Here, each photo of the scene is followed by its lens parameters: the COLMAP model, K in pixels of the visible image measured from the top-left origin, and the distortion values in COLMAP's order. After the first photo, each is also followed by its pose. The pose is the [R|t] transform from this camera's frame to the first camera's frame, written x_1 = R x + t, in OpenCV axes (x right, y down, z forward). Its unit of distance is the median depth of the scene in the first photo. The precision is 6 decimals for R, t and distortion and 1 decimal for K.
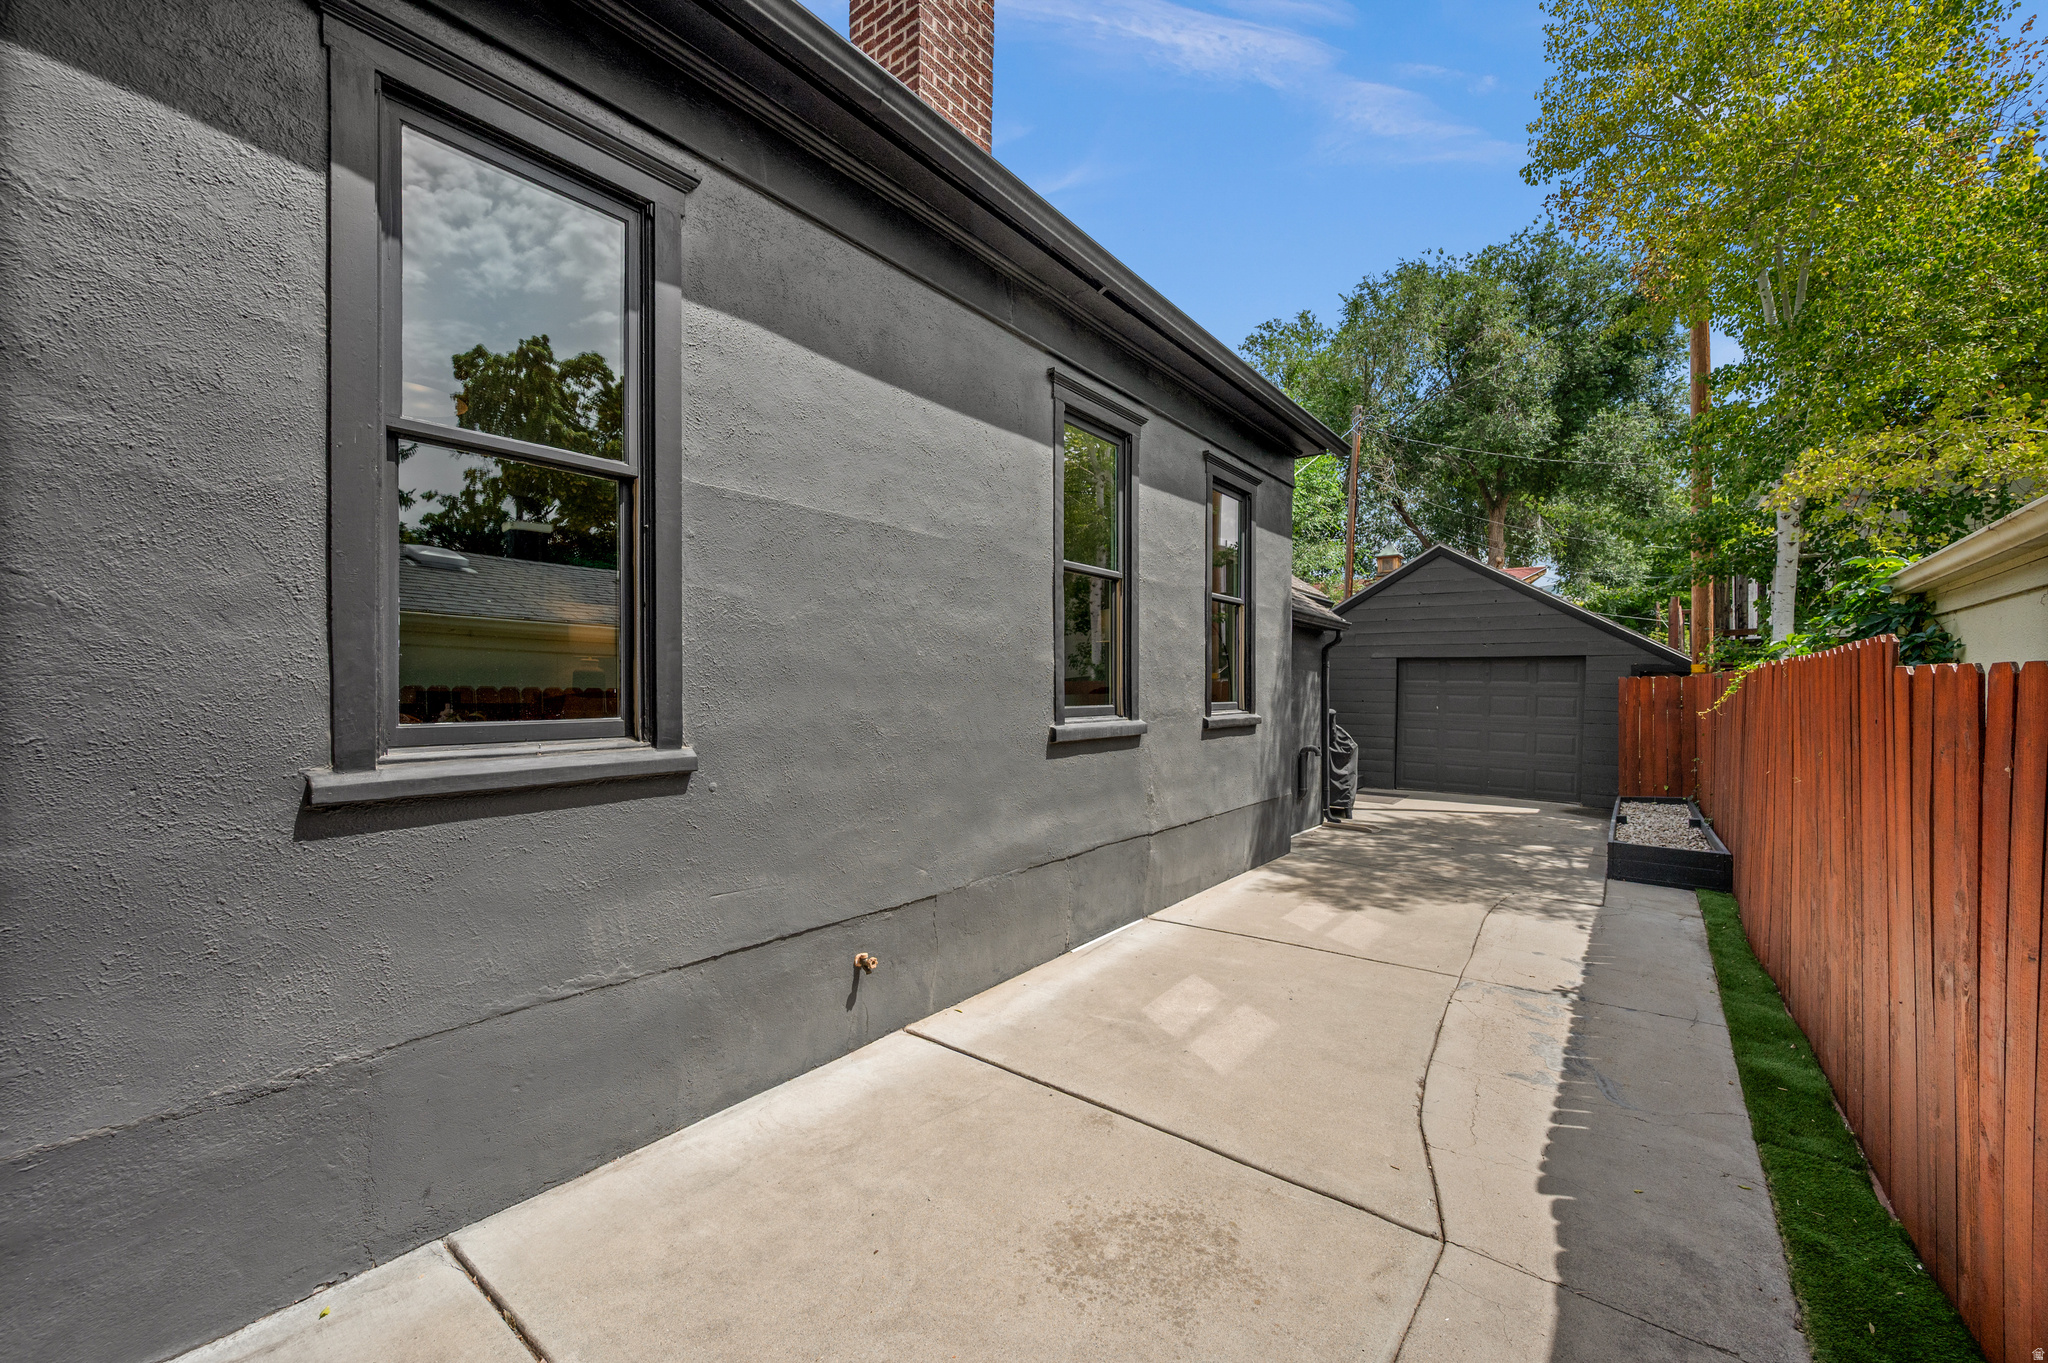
lens RADIAL K [[821.1, 0, 1006.7], [0, 821.1, 685.2], [0, 0, 1]] dist [0.000536, -0.000445]
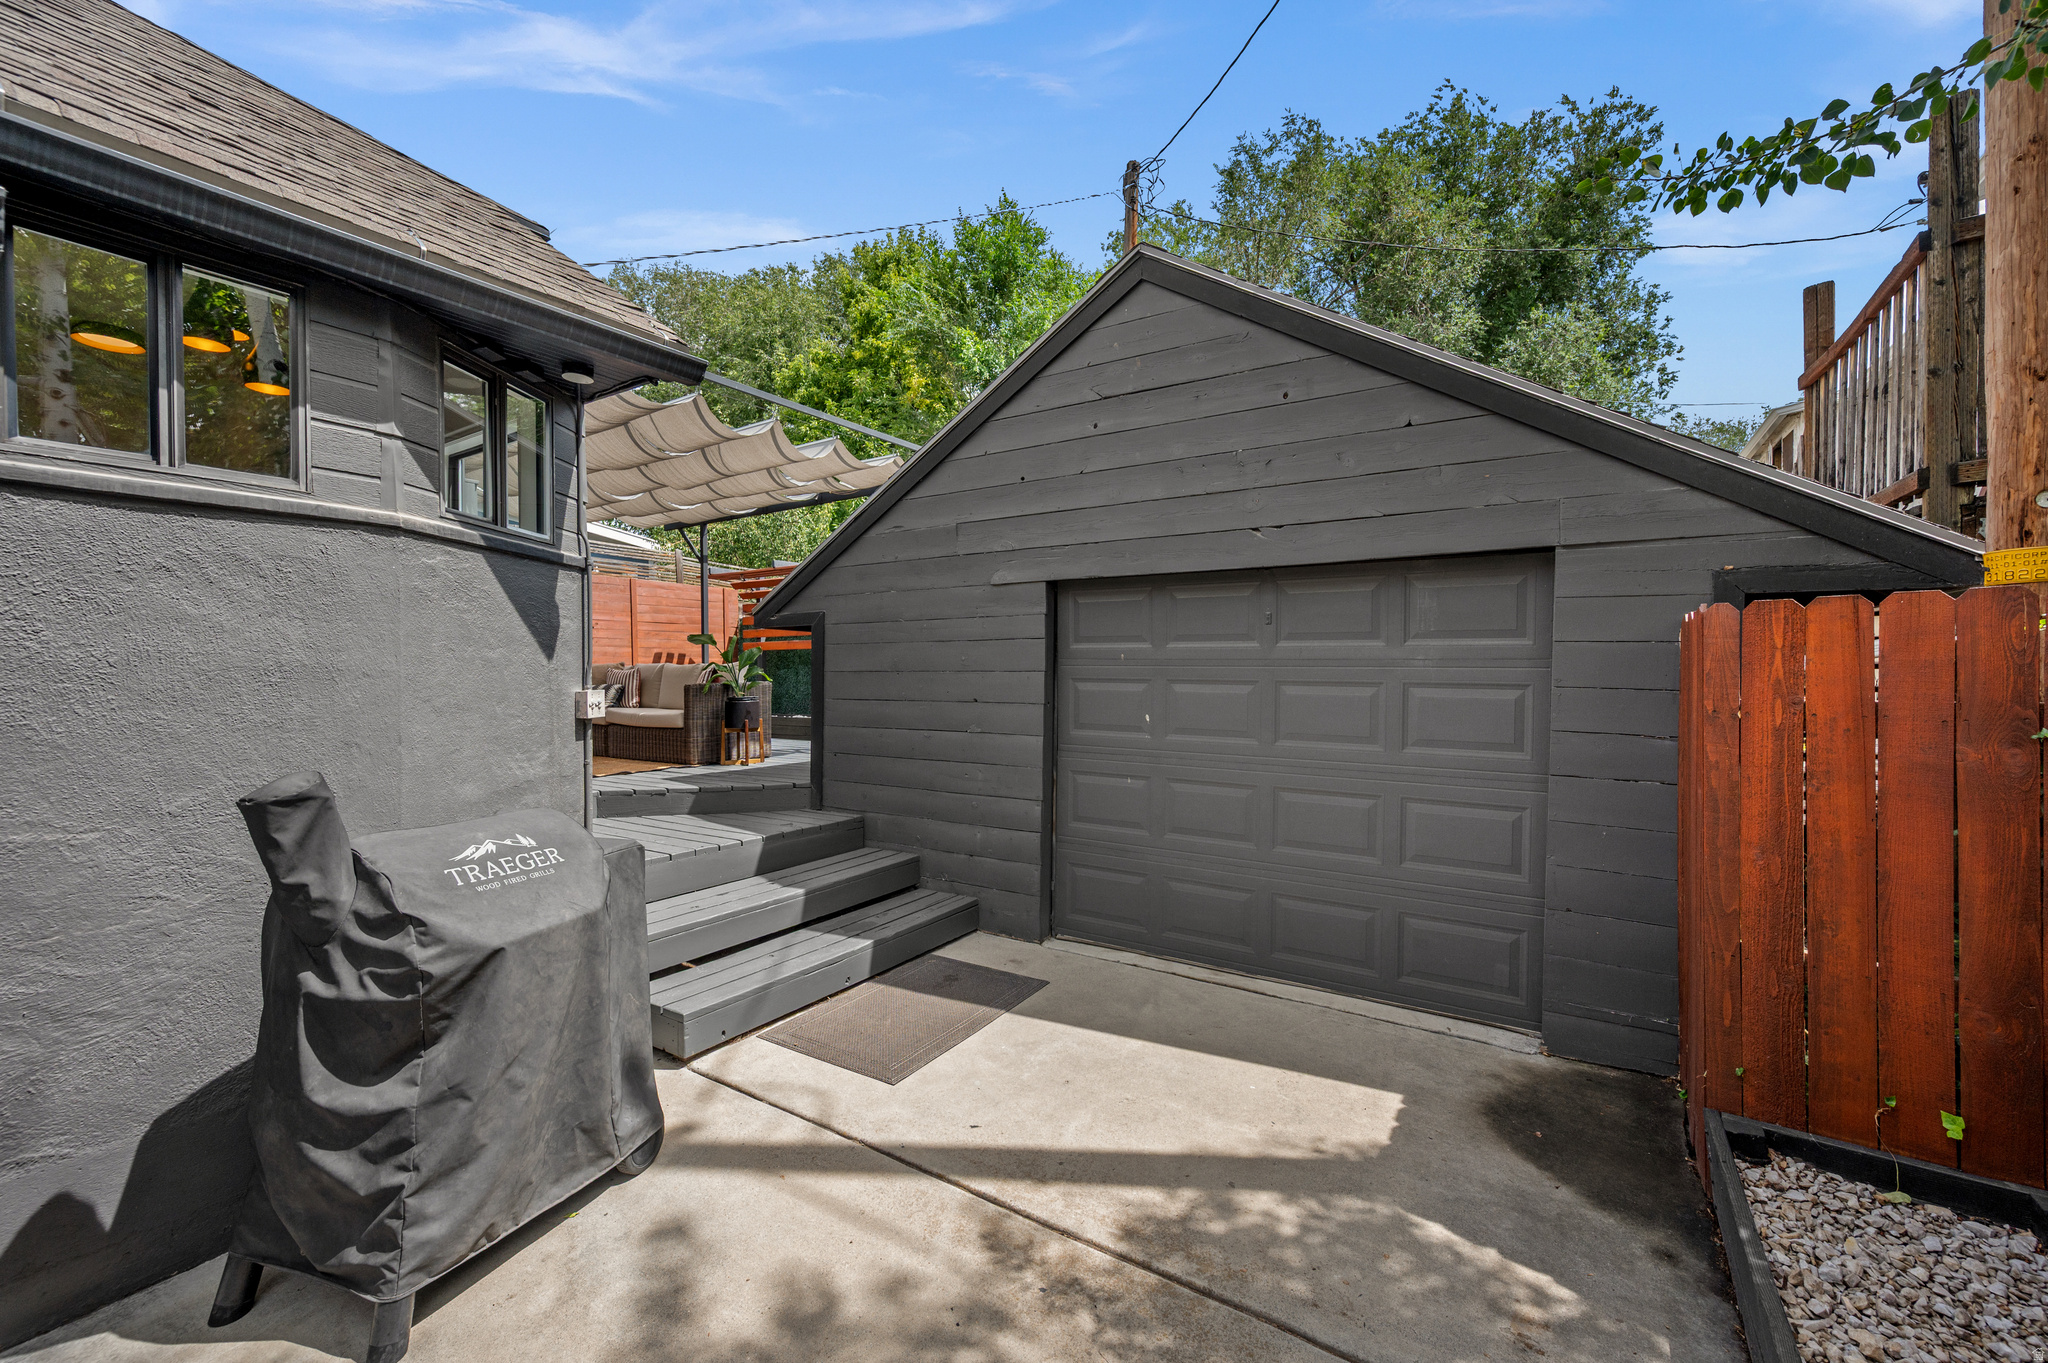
lens RADIAL K [[821.1, 0, 1023.3], [0, 821.1, 663.3], [0, 0, 1]] dist [0.000536, -0.000445]
pose [[0.997183, -0.010217, 0.074312, 0.436857], [0.010646, 0.999929, -0.005382, 0.004966], [-0.074252, 0.006158, 0.997220, 0.638311]]
